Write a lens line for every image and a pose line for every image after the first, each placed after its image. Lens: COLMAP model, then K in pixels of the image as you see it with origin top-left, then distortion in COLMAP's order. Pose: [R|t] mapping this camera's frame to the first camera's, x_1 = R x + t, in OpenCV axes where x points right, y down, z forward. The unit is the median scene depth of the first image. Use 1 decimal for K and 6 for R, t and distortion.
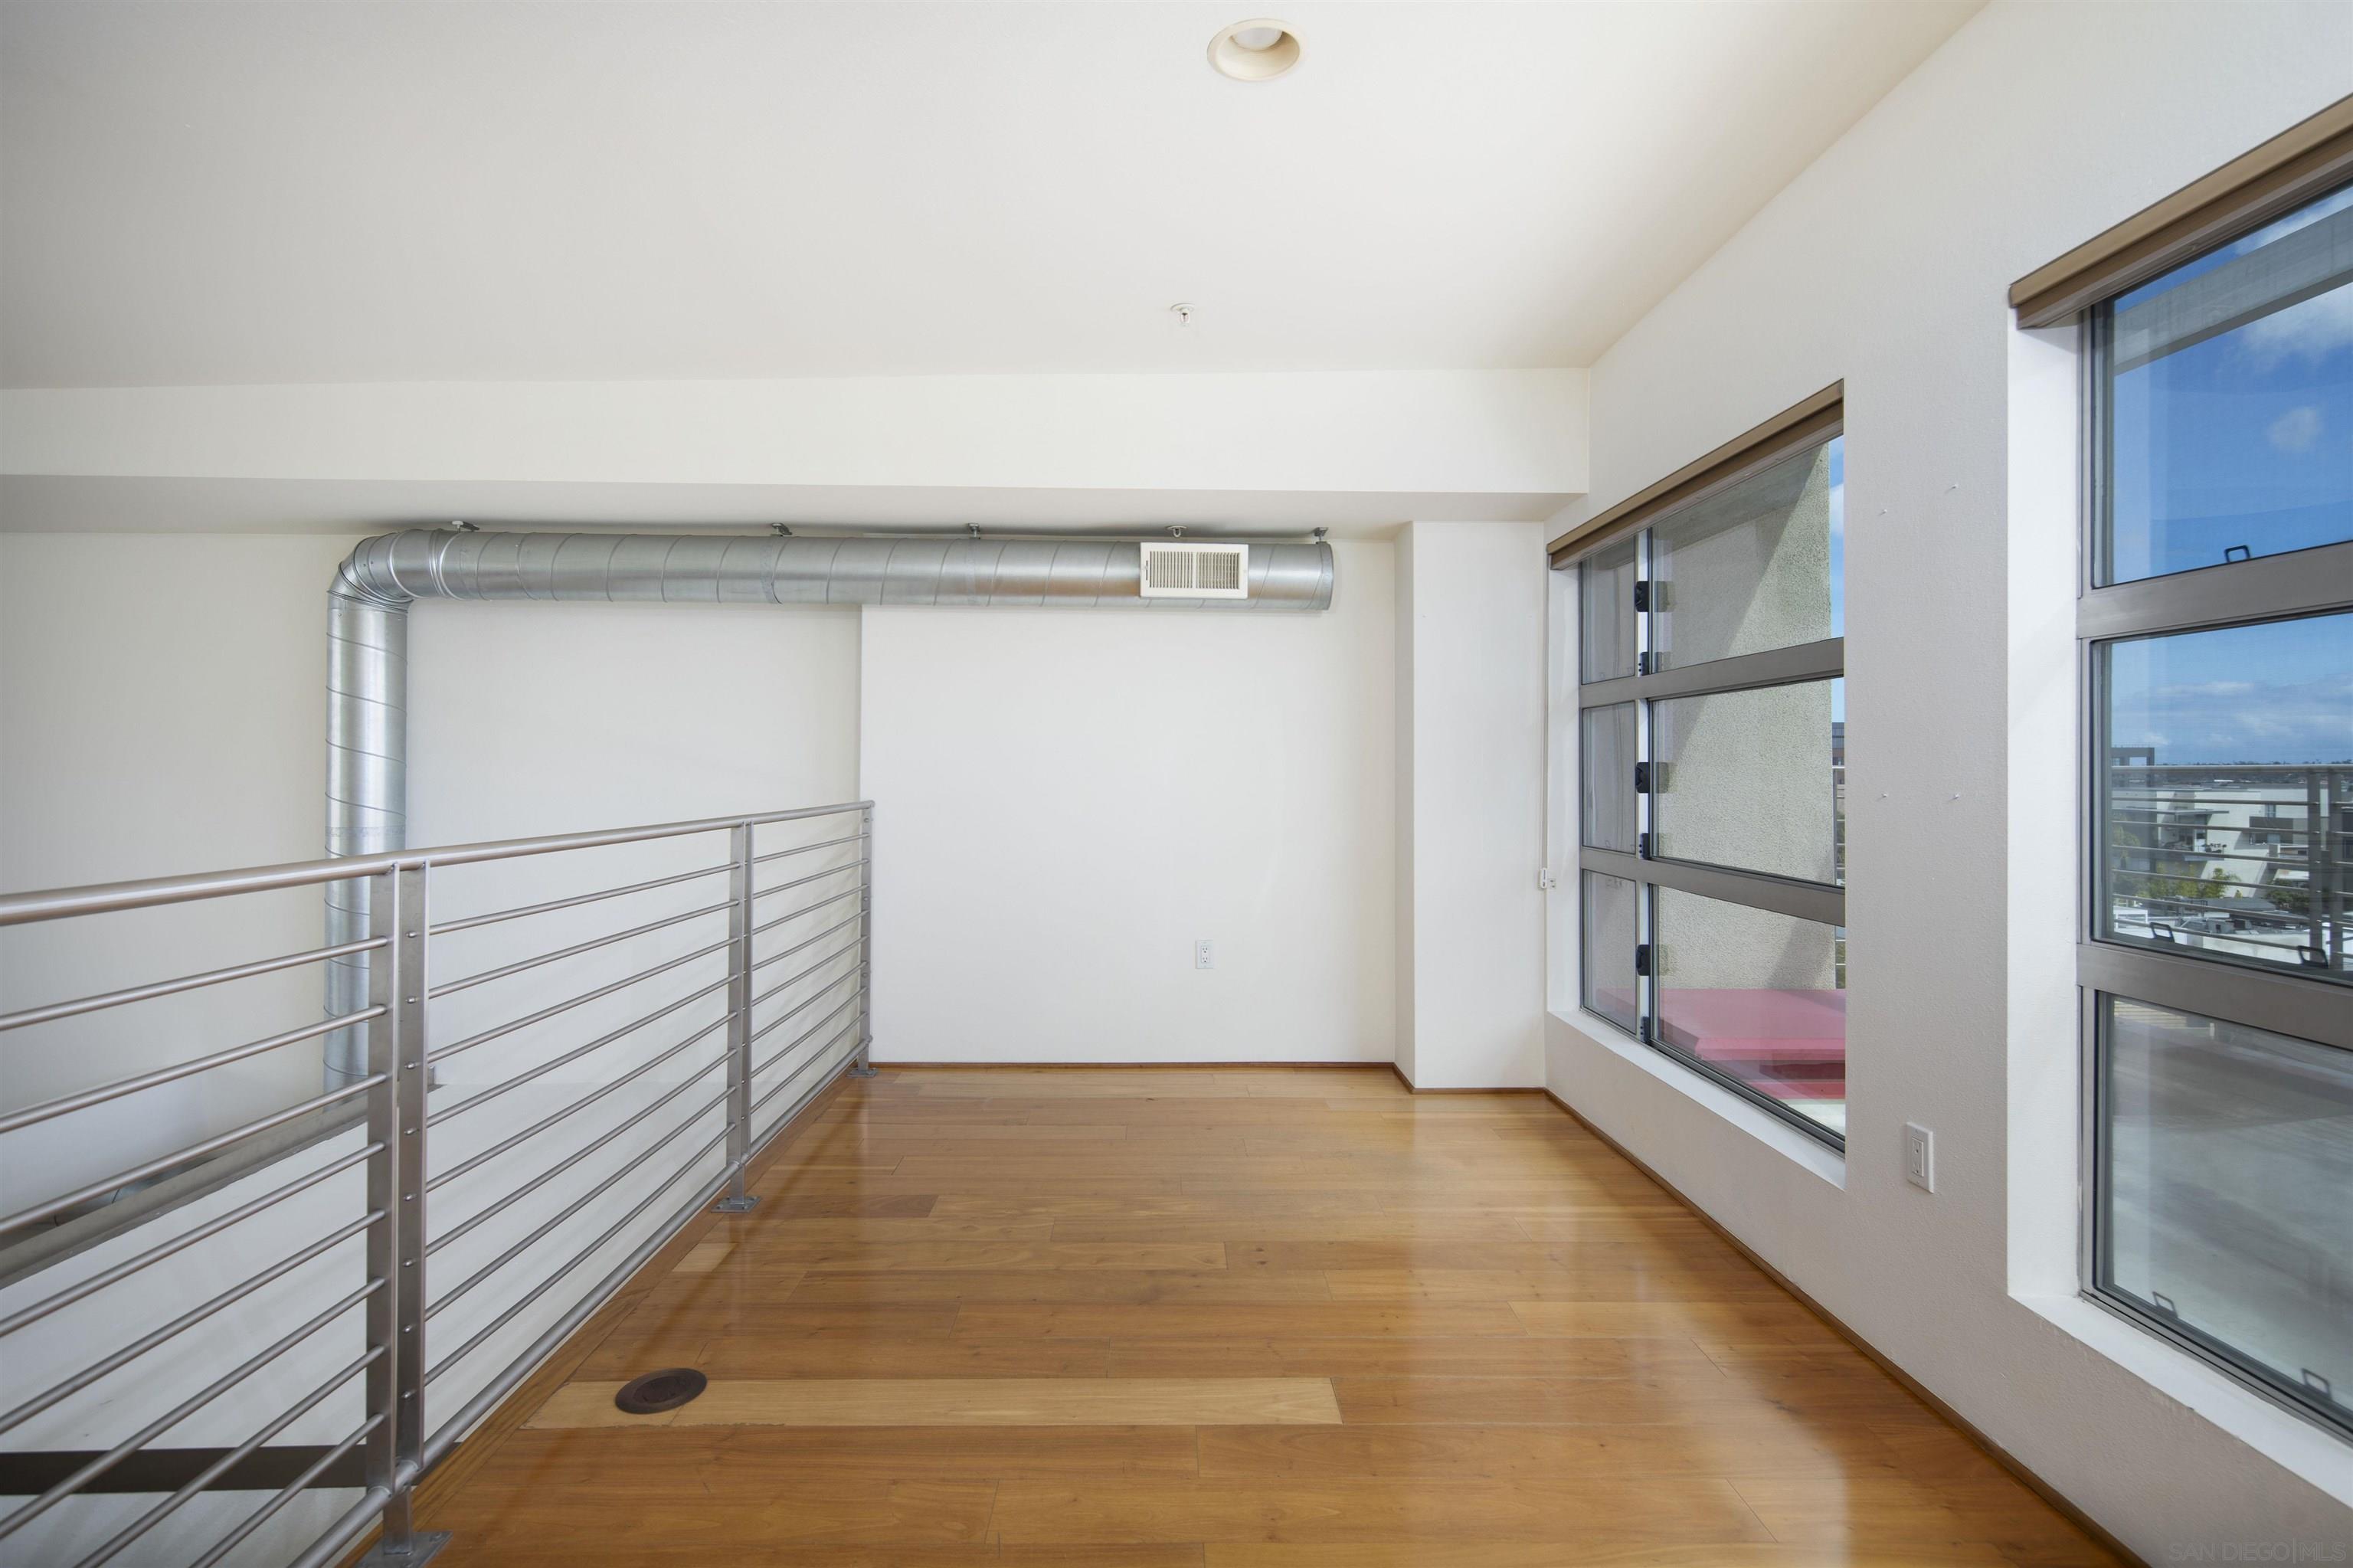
lens RADIAL K [[1137.9, 0, 1176.5], [0, 1137.9, 760.0], [0, 0, 1]] dist [0.010989, -0.006694]
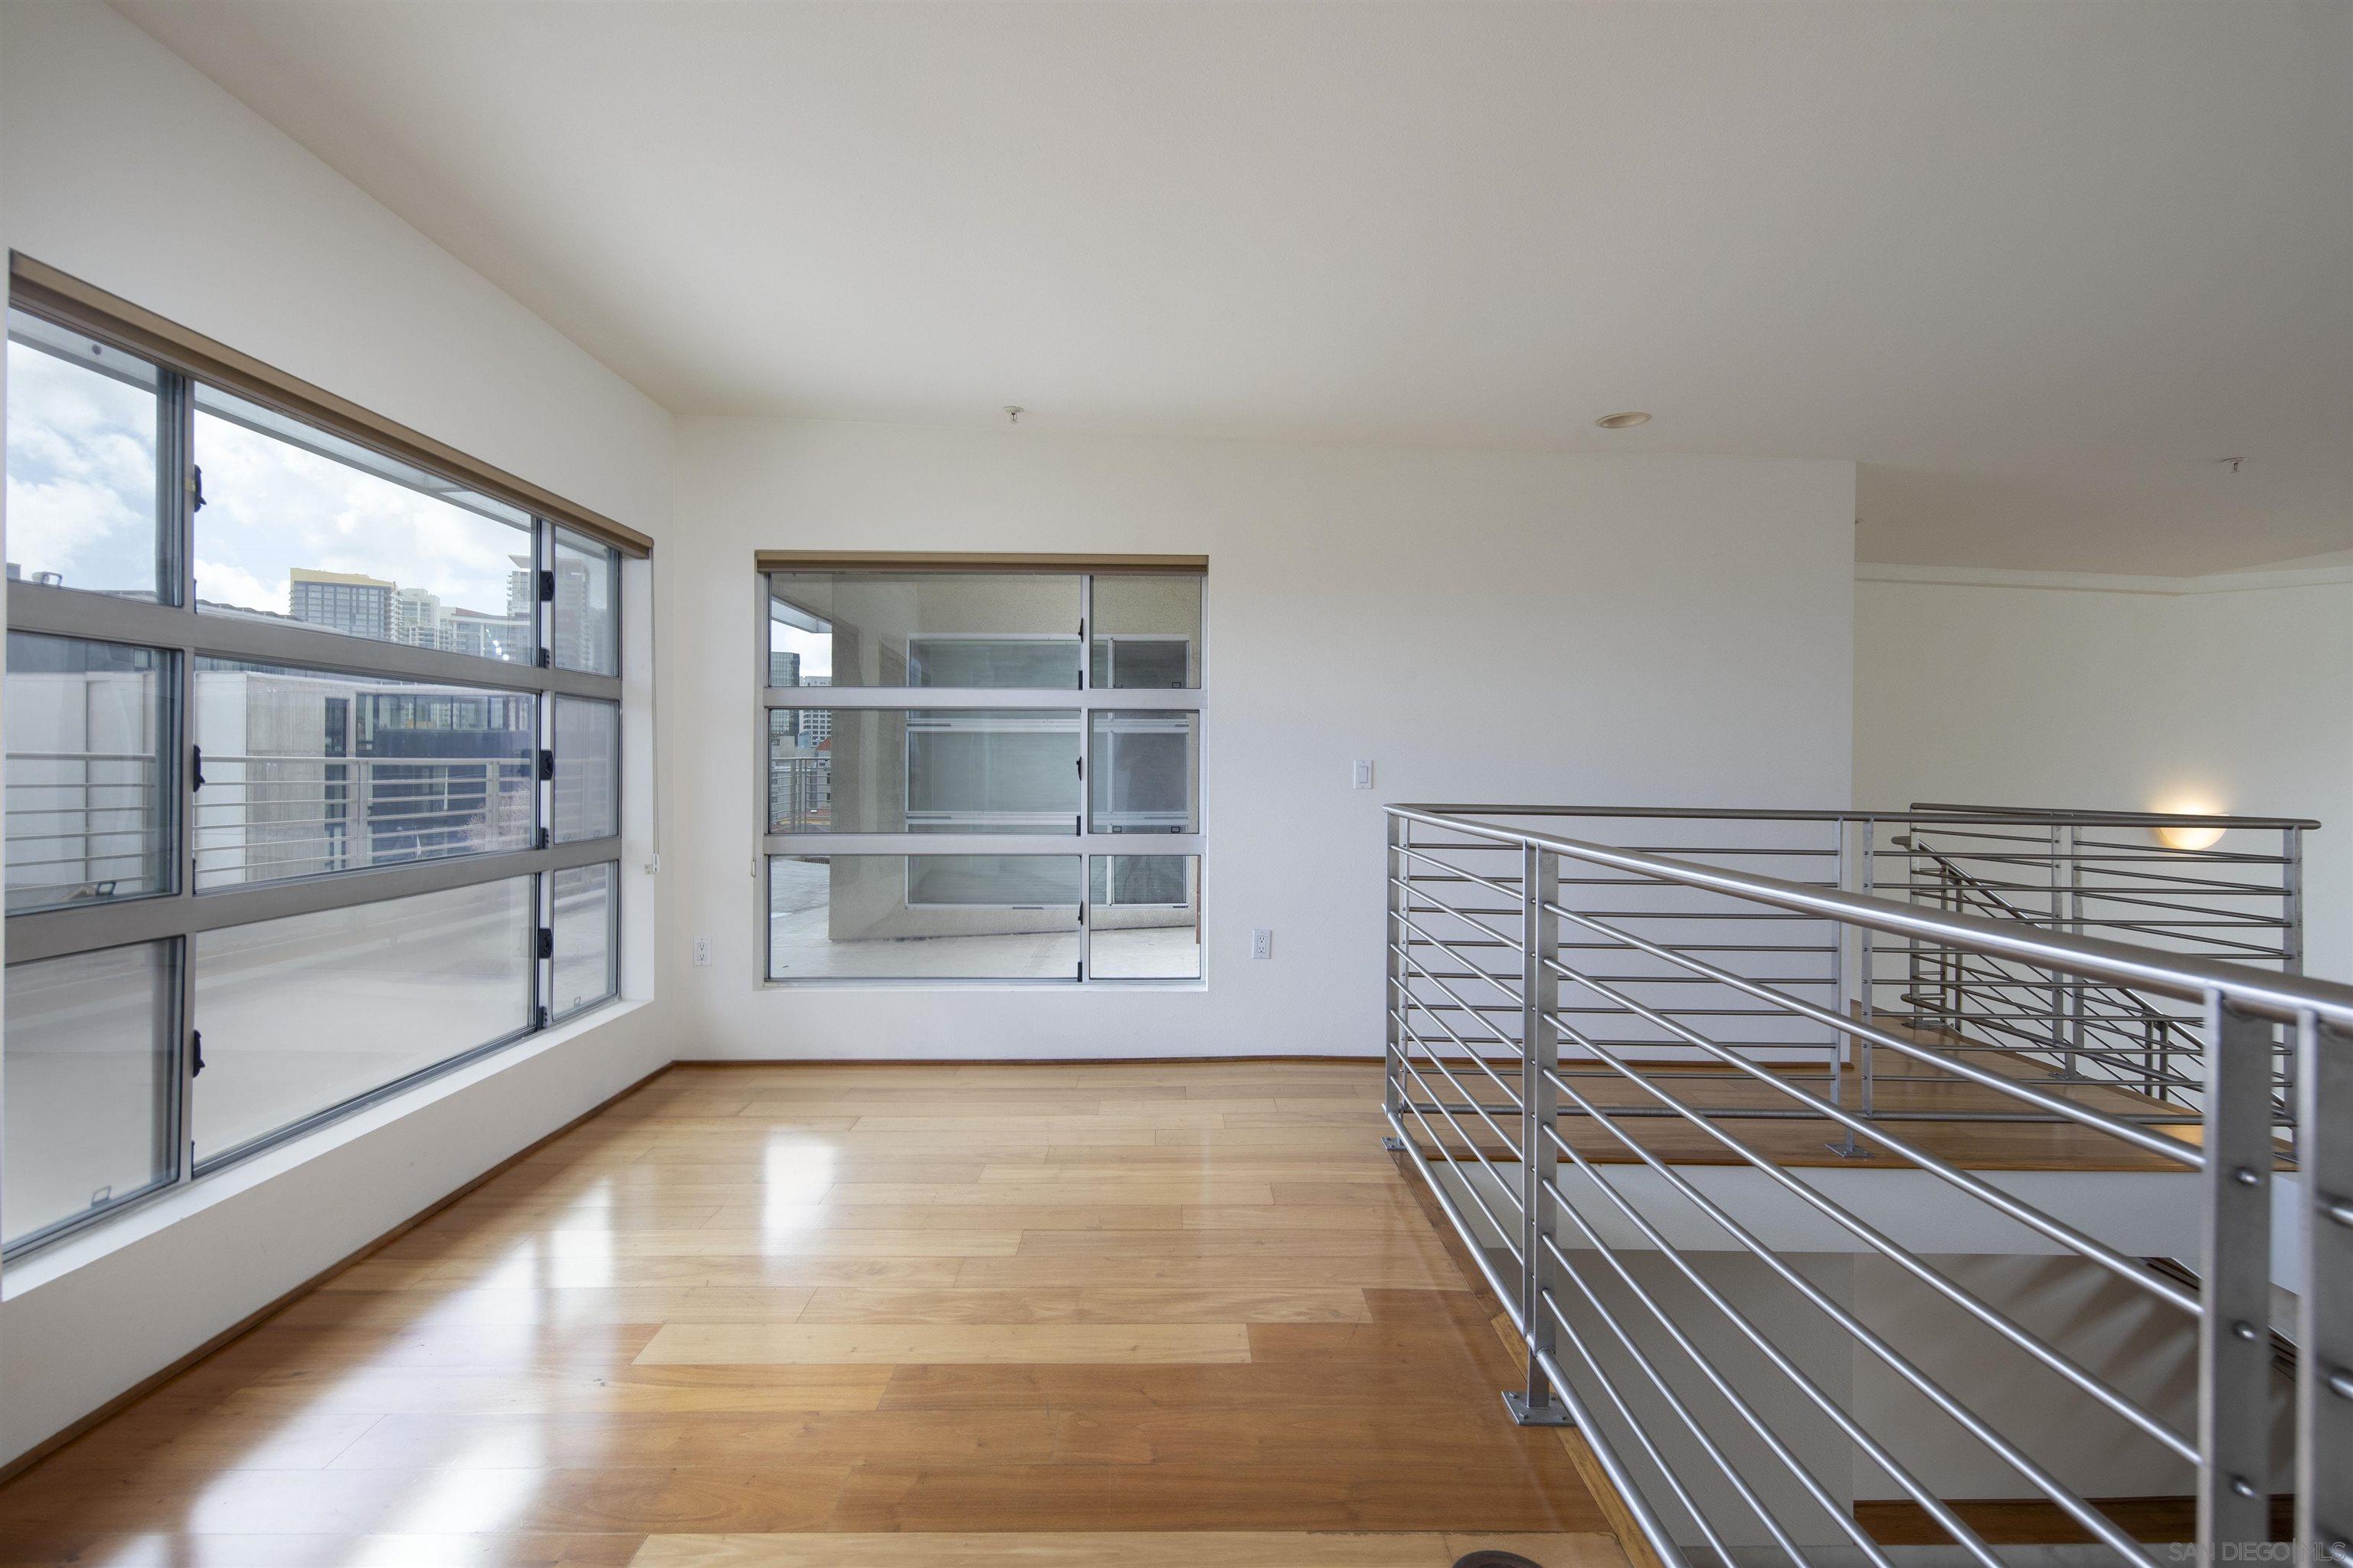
lens RADIAL K [[1137.9, 0, 1176.5], [0, 1137.9, 760.0], [0, 0, 1]] dist [0.010989, -0.006694]
pose [[-0.999930, -0.010807, 0.004783, -0.210943], [-0.010831, 0.999929, -0.005035, 0.008096], [-0.004728, -0.005086, -0.999976, 1.617012]]
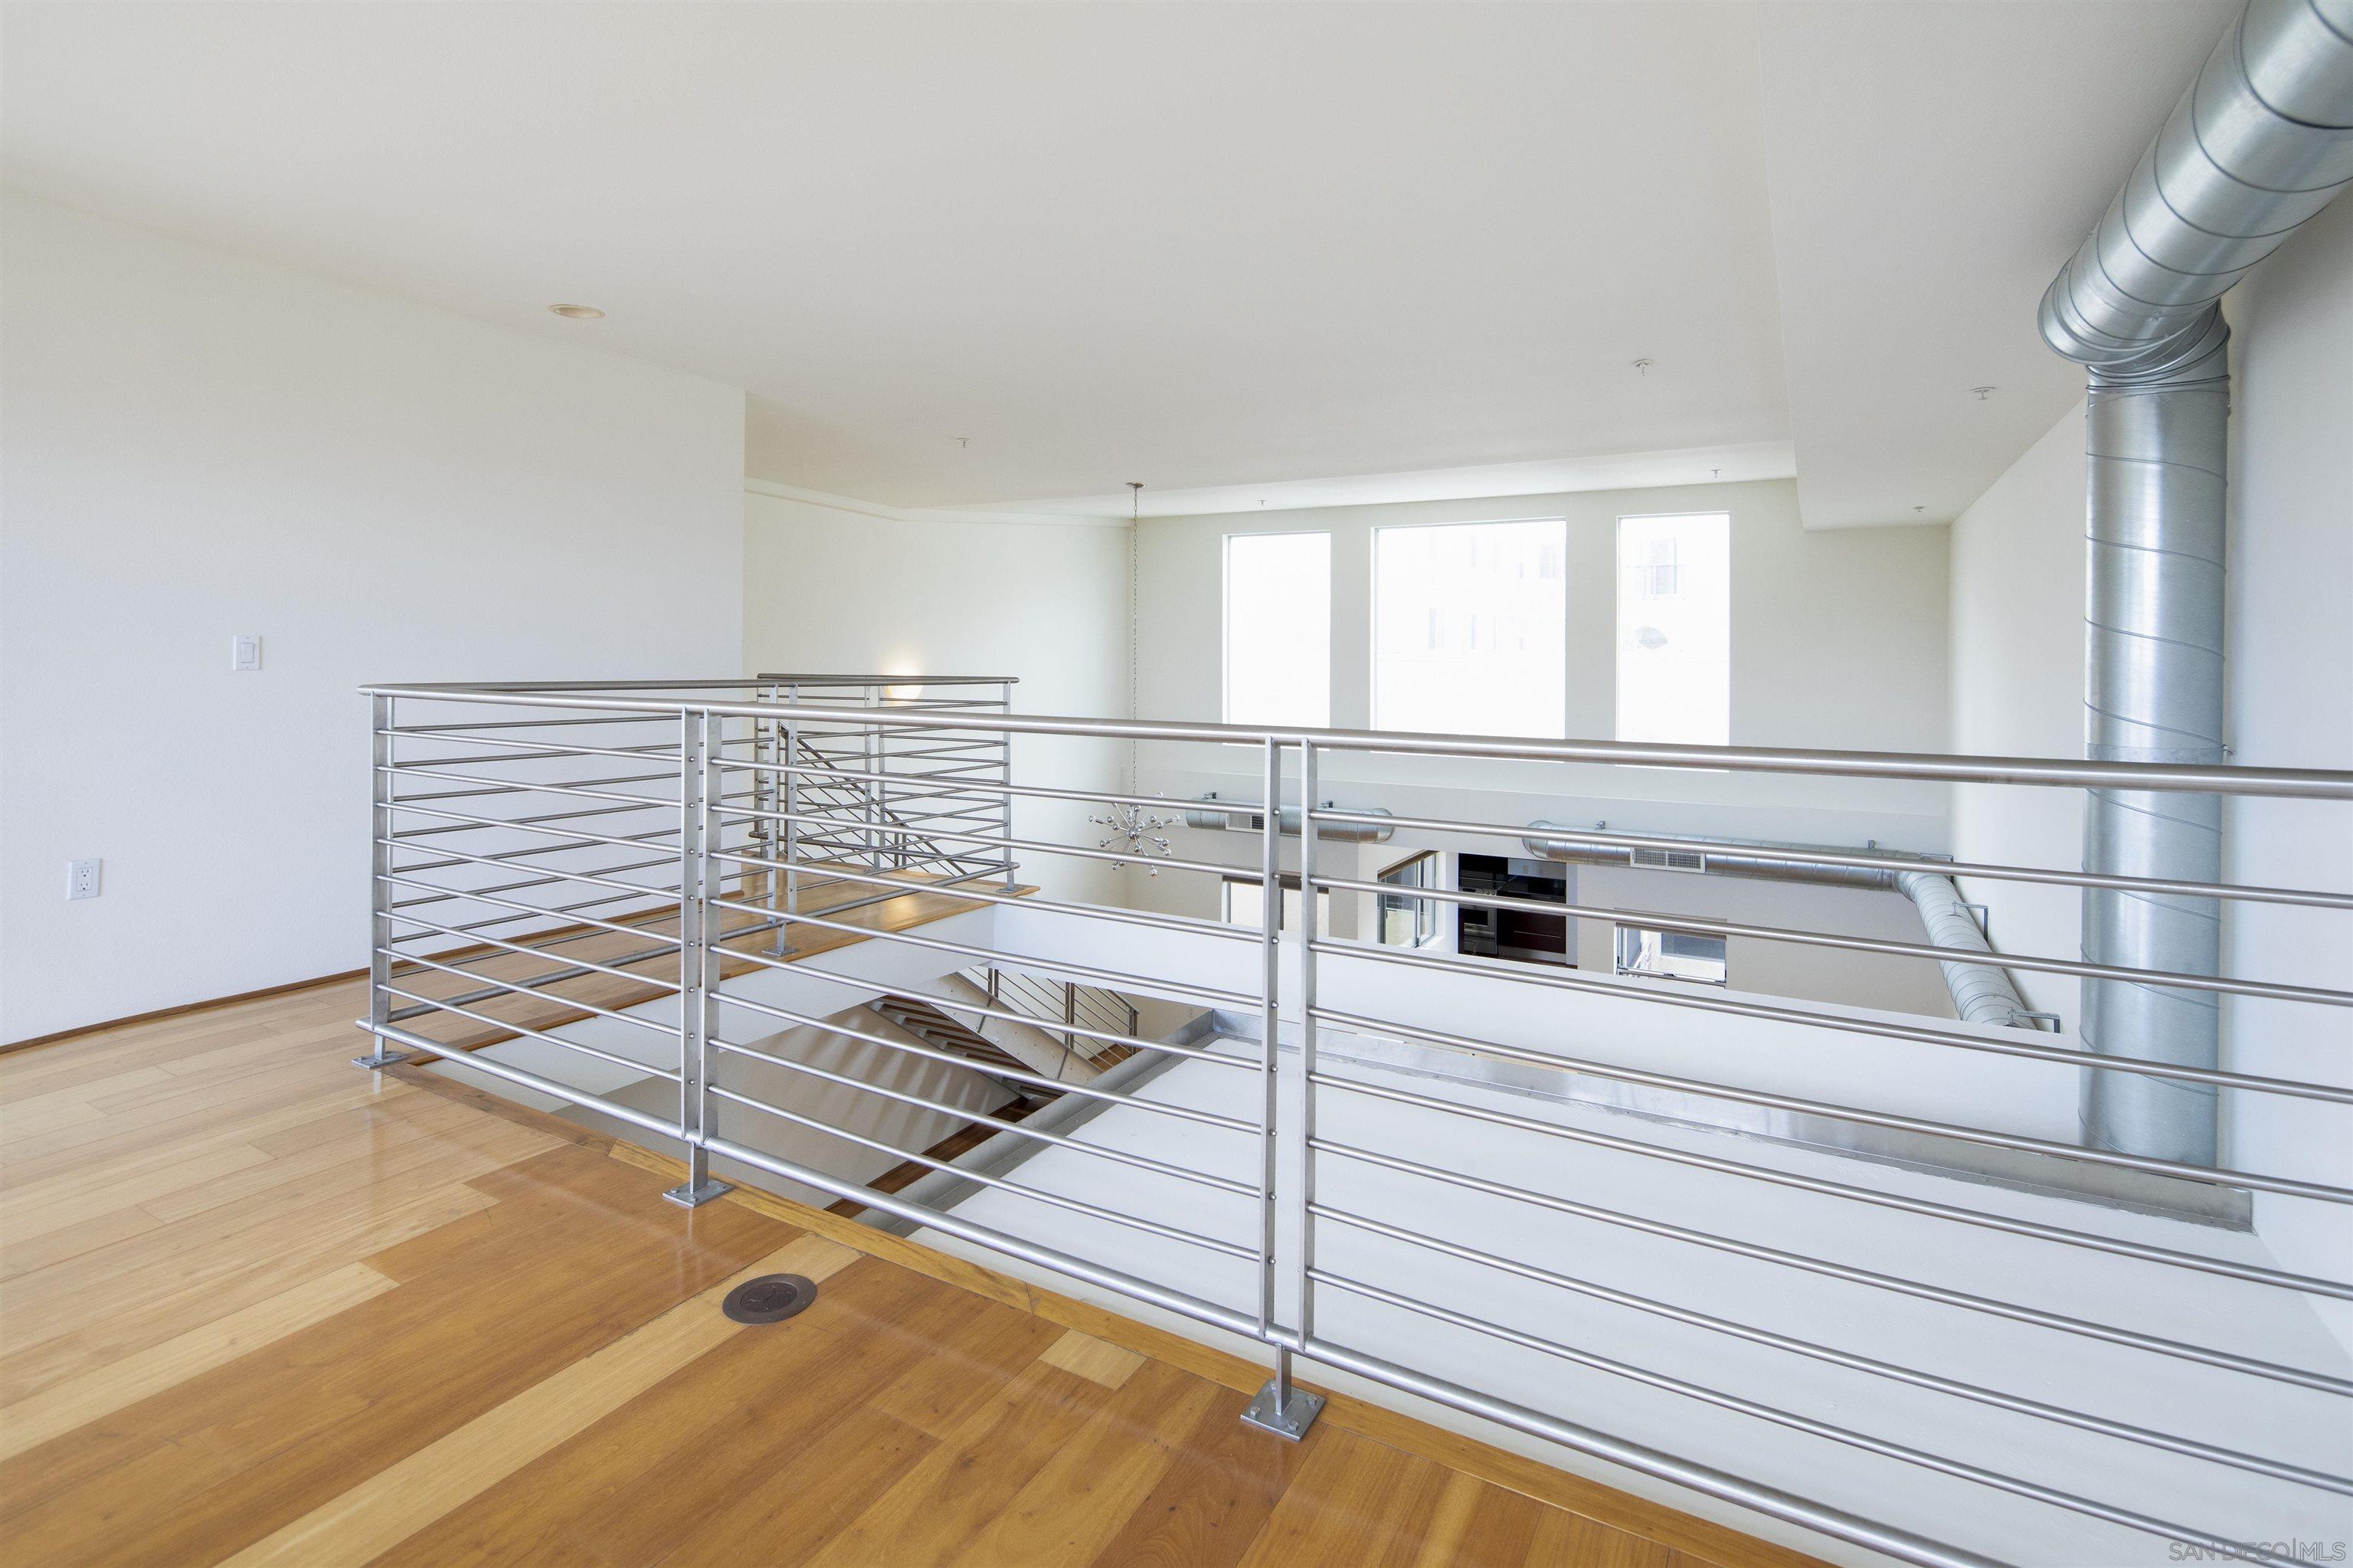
lens RADIAL K [[1137.9, 0, 1176.5], [0, 1137.9, 760.0], [0, 0, 1]] dist [0.010989, -0.006694]
pose [[-0.517353, 0.076816, -0.852317, 0.139871], [-0.008363, 0.995462, 0.094793, 0.008107], [0.855731, 0.056170, -0.514363, 1.615882]]
